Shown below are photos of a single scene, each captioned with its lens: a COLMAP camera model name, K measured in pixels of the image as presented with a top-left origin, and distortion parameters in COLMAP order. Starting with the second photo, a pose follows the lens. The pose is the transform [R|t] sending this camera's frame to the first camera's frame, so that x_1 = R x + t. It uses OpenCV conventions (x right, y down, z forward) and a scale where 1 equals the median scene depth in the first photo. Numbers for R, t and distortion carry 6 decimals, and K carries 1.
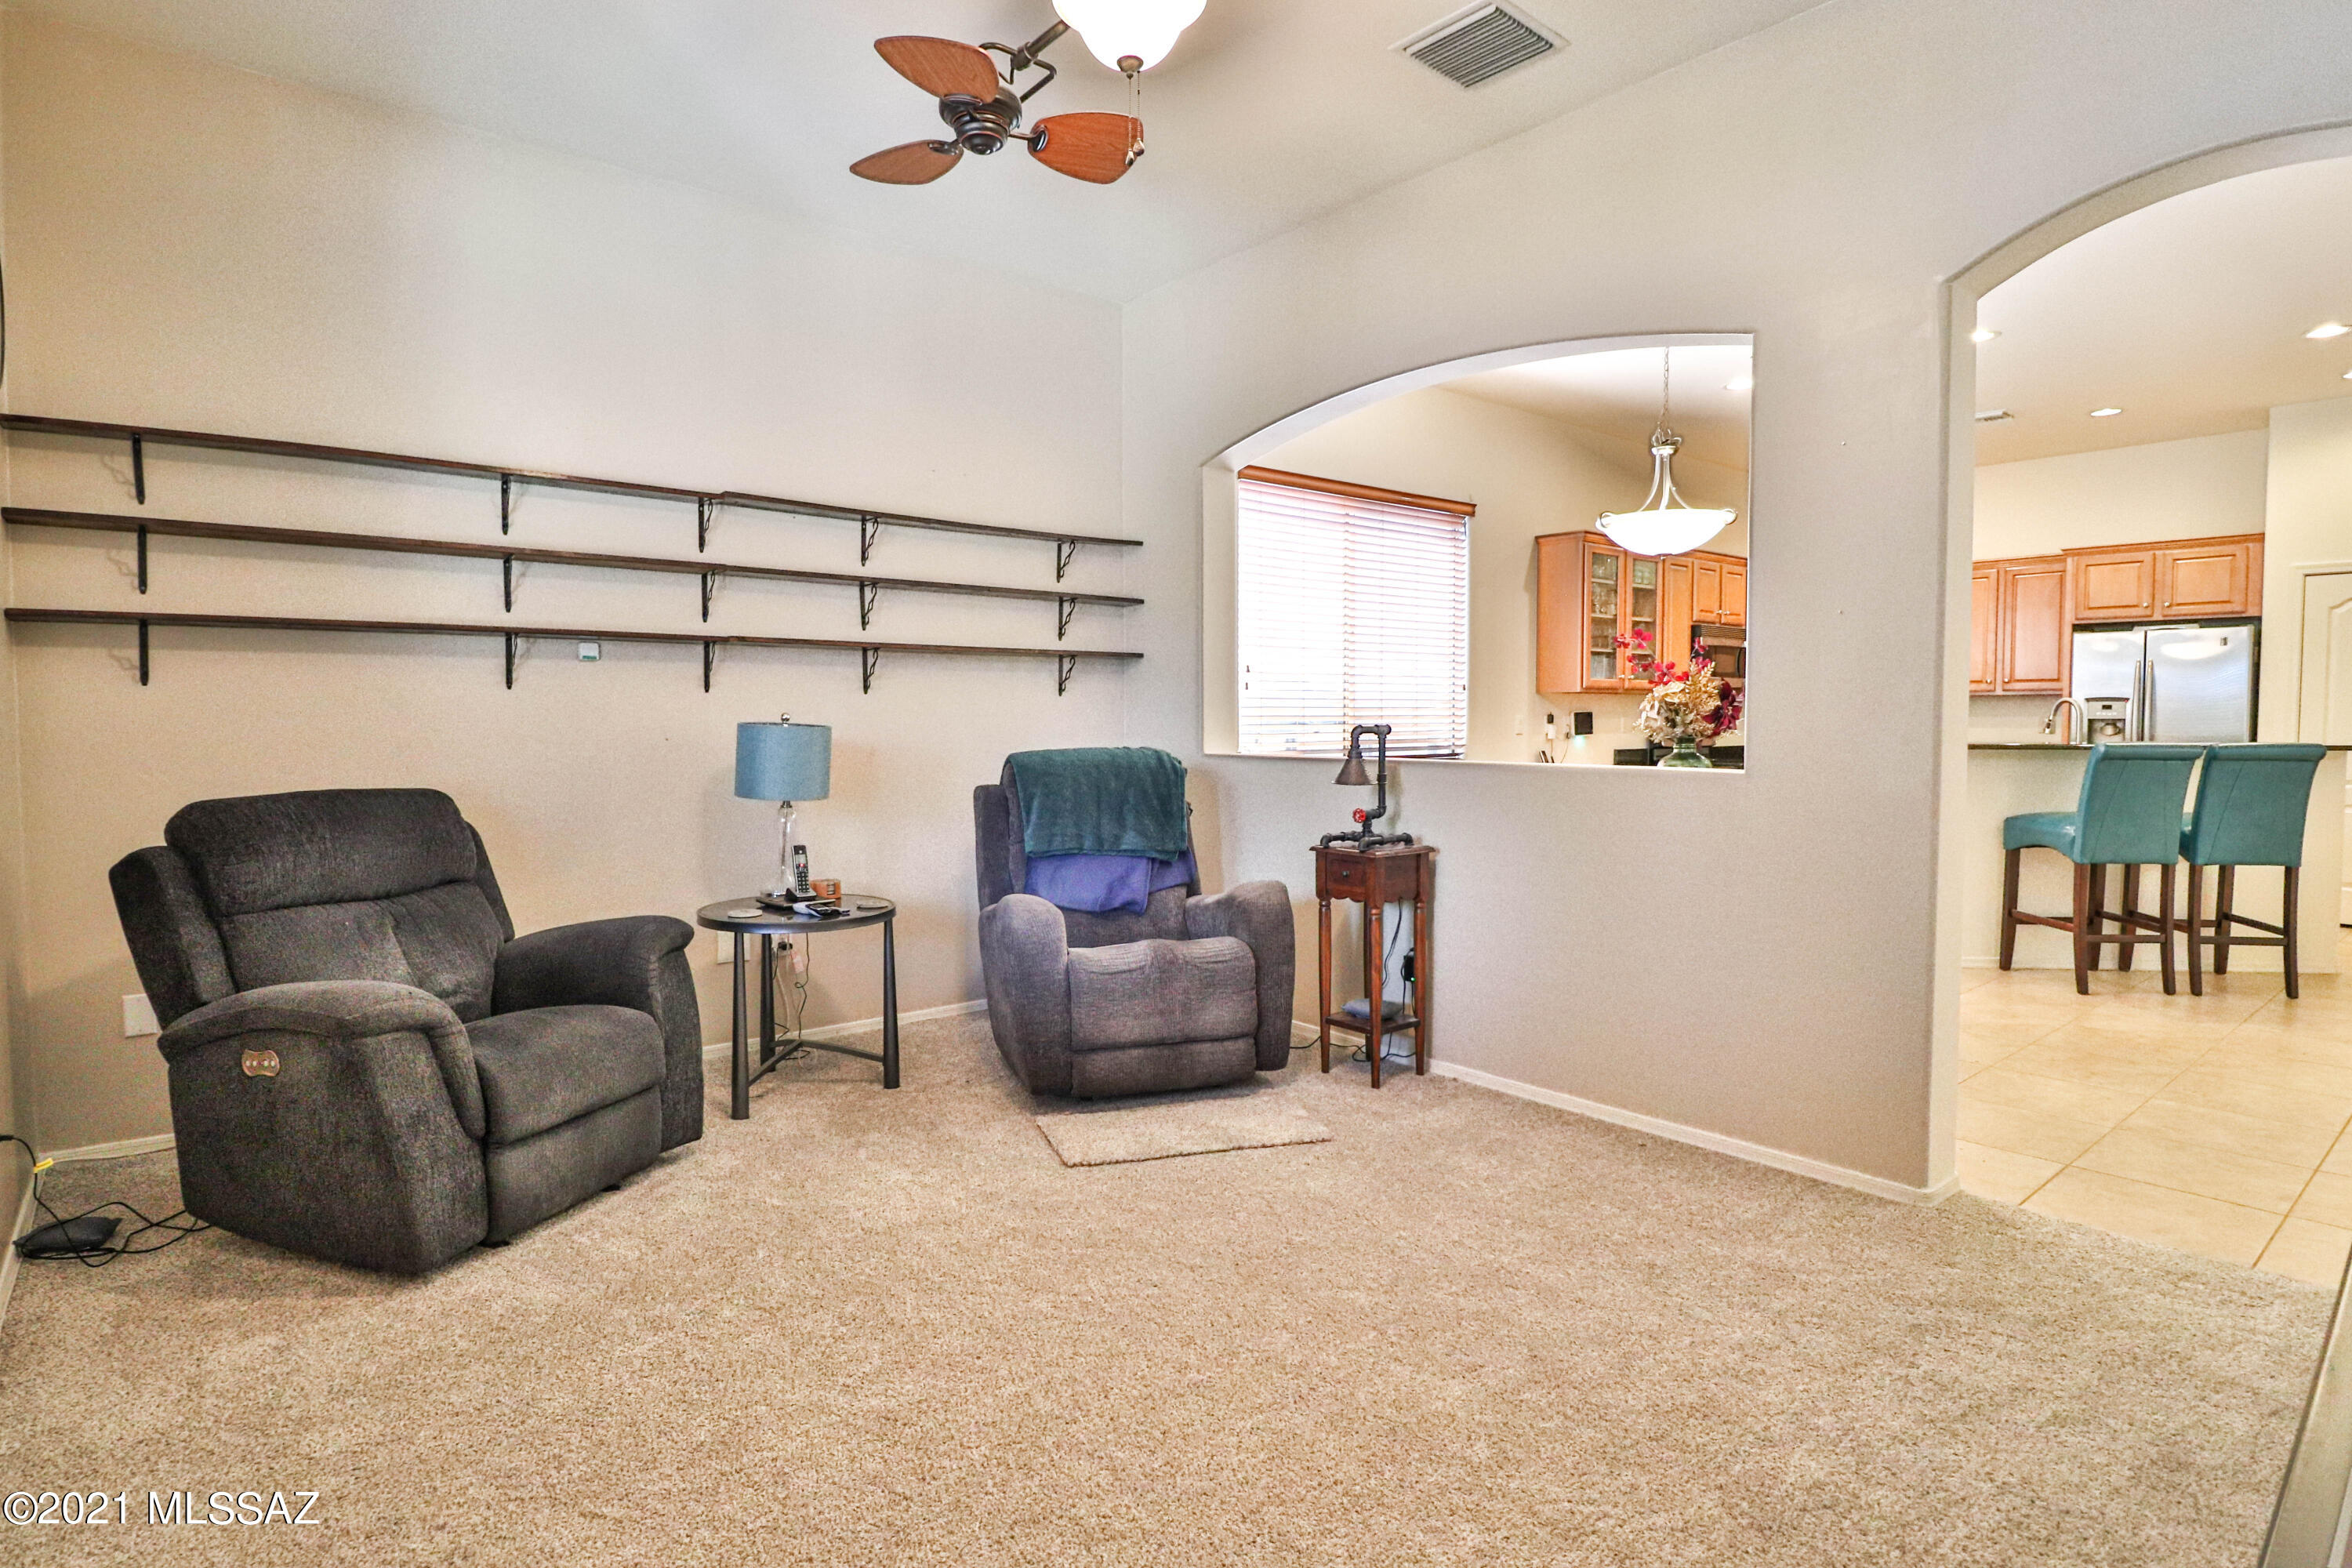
lens RADIAL K [[1232.6, 0, 1170.5], [0, 1232.6, 778.7], [0, 0, 1]] dist [0.000793, -0.015130]
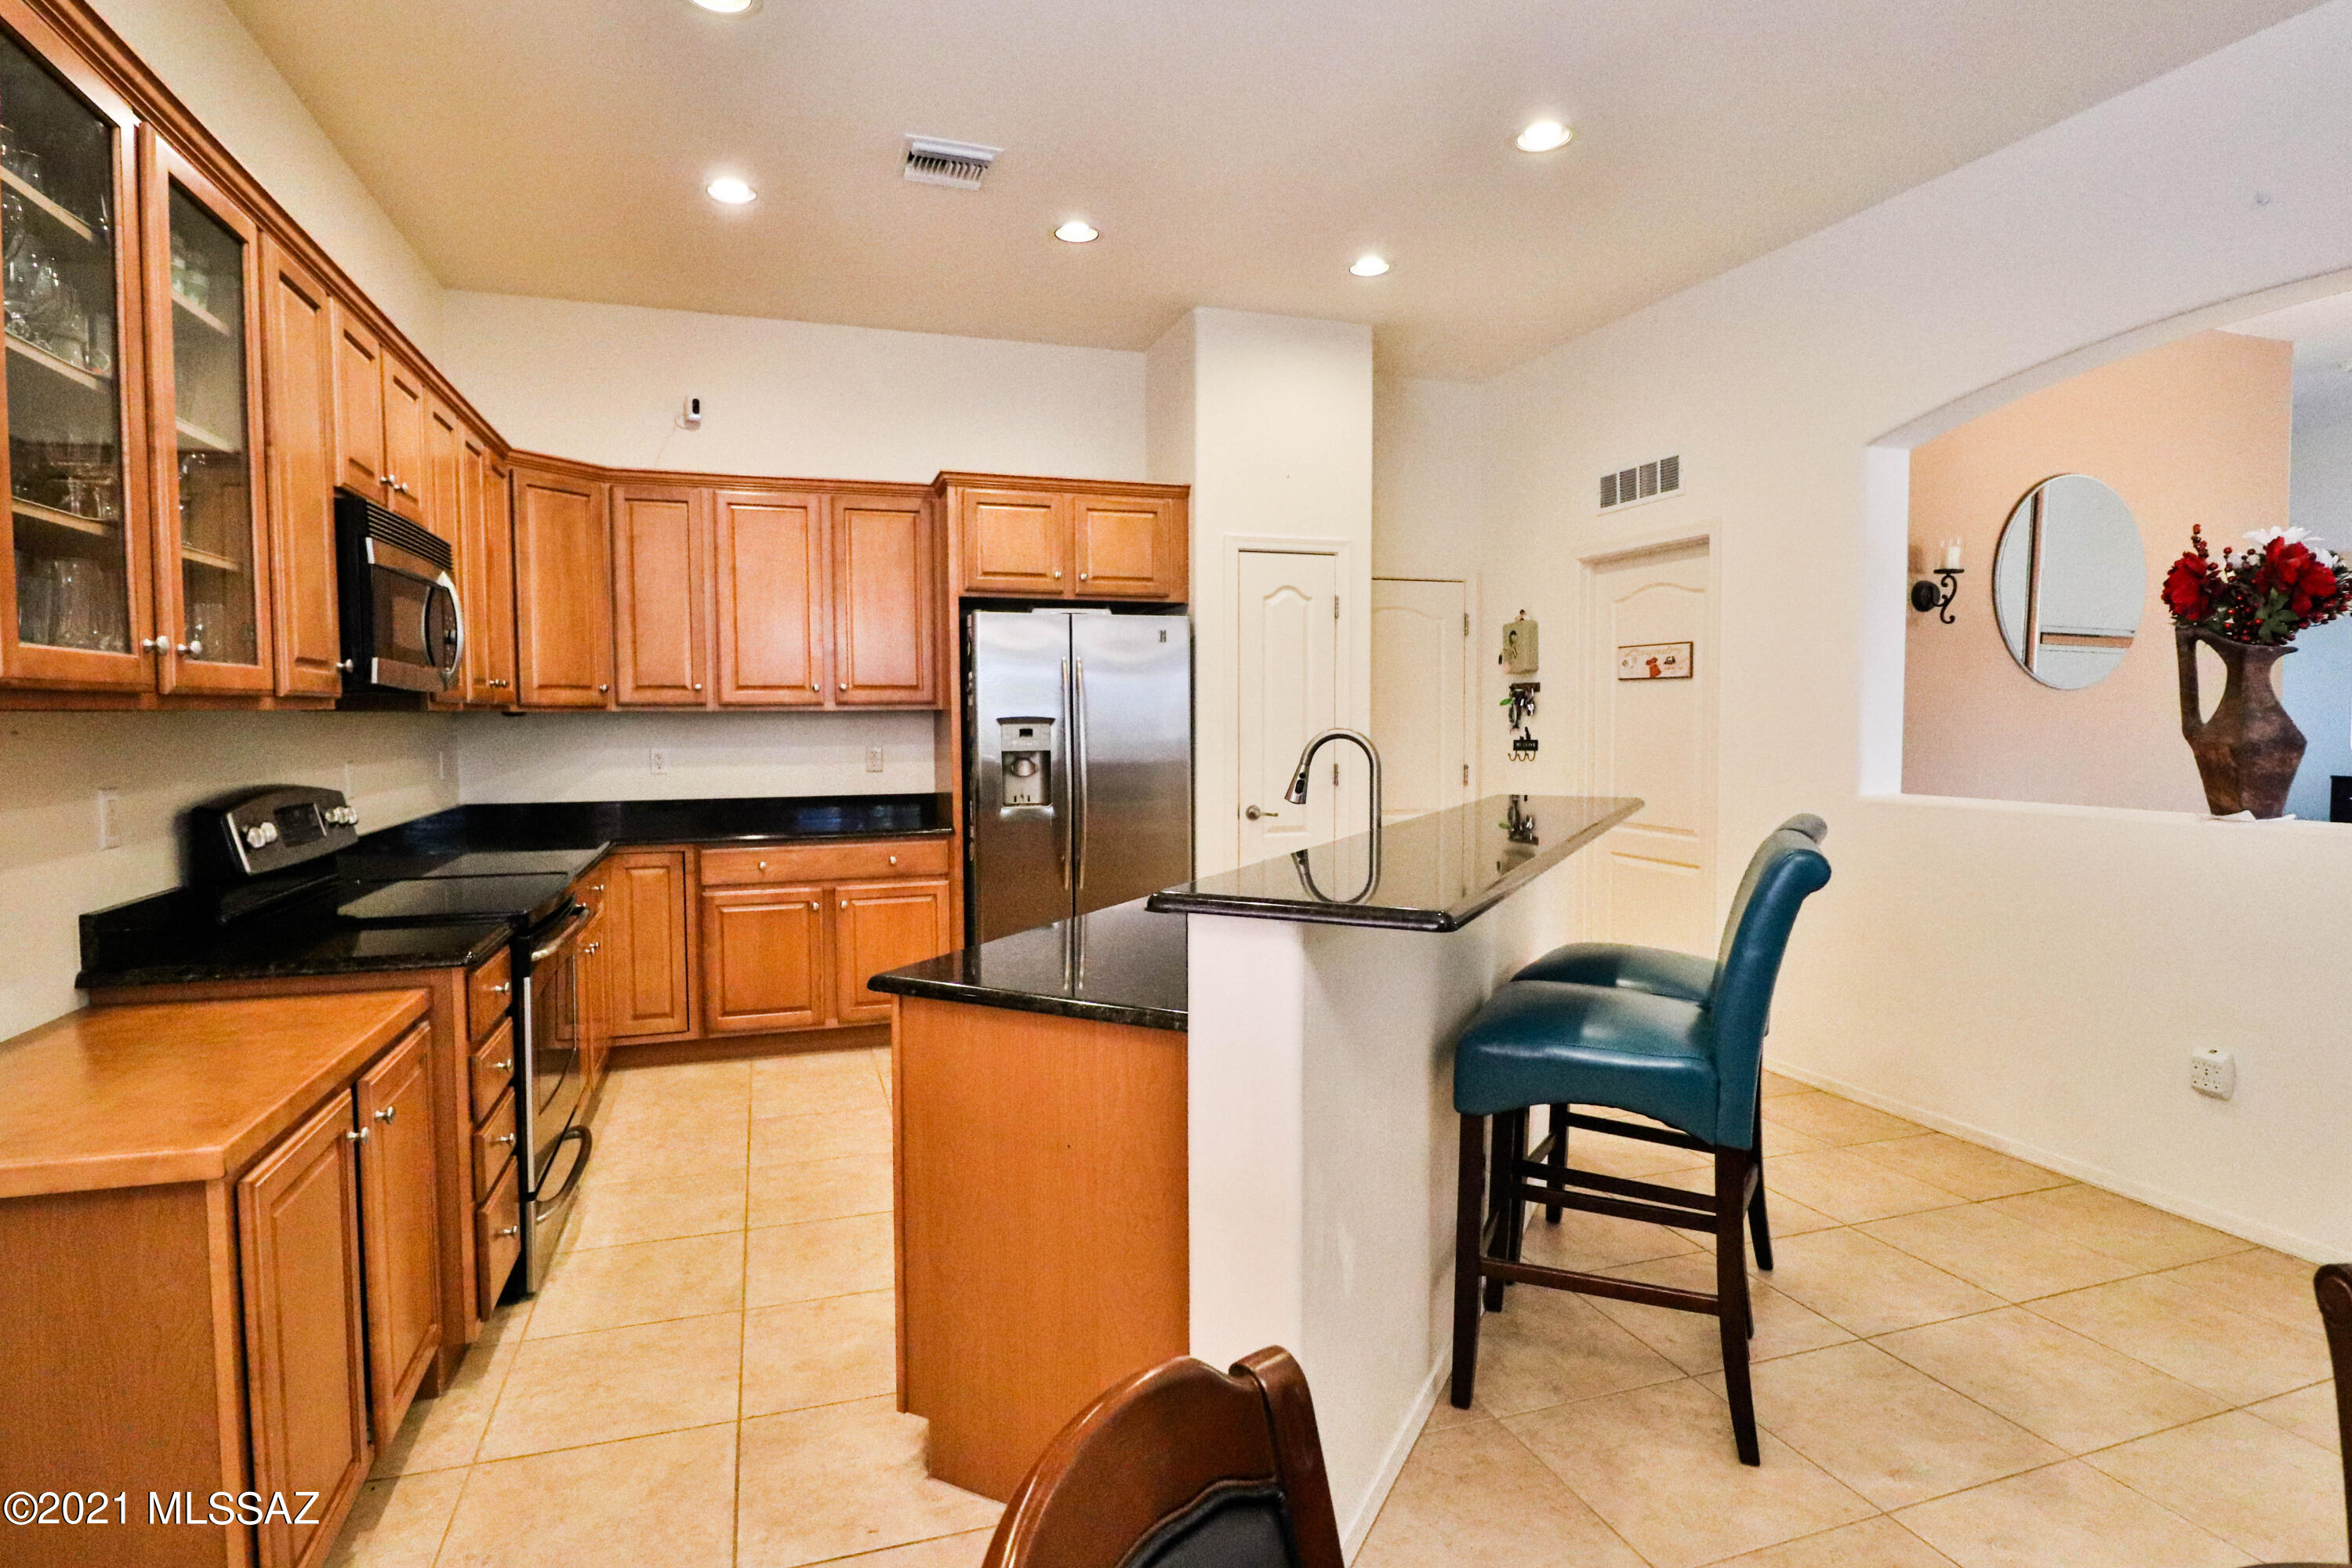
lens RADIAL K [[1232.6, 0, 1170.5], [0, 1232.6, 778.7], [0, 0, 1]] dist [0.000793, -0.015130]
pose [[0.366175, -0.054448, 0.928952, 0.200540], [0.052090, 0.997921, 0.037958, -0.054887], [-0.929087, 0.034490, 0.368250, 0.699016]]
